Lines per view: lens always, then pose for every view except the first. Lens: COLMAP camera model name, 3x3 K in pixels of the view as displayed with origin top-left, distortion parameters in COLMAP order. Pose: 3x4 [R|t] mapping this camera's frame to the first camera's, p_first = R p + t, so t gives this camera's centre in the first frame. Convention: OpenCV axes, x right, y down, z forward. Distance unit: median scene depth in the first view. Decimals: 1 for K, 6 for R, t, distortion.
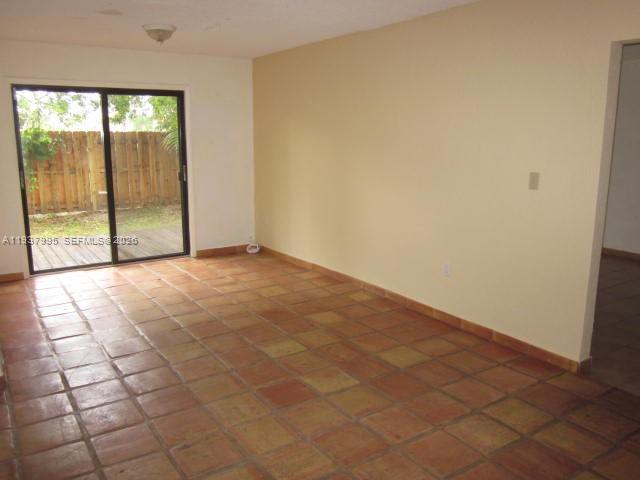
lens RADIAL K [[532.4, 0, 320.6], [0, 532.4, 241.5], [0, 0, 1]] dist [-0.019706, 0.012612]
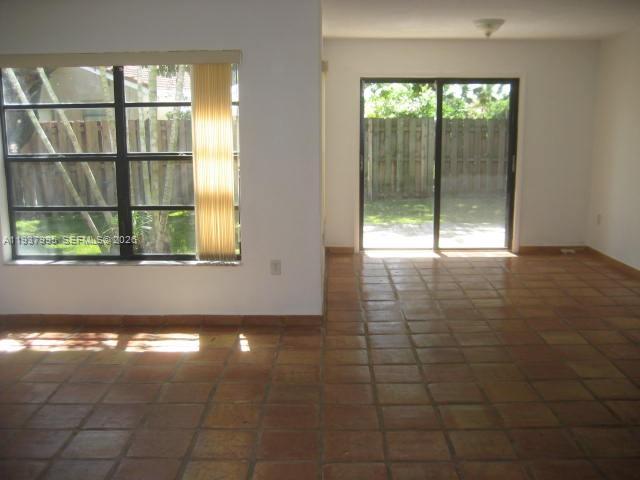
lens RADIAL K [[658.0, 0, 319.3], [0, 658.0, 239.5], [0, 0, 1]] dist [-0.098994, 0.000000]
pose [[0.823716, 0.092030, -0.559484, 0.212260], [-0.102256, 0.994672, 0.013064, 0.048444], [0.557706, 0.046449, 0.828738, -0.262365]]
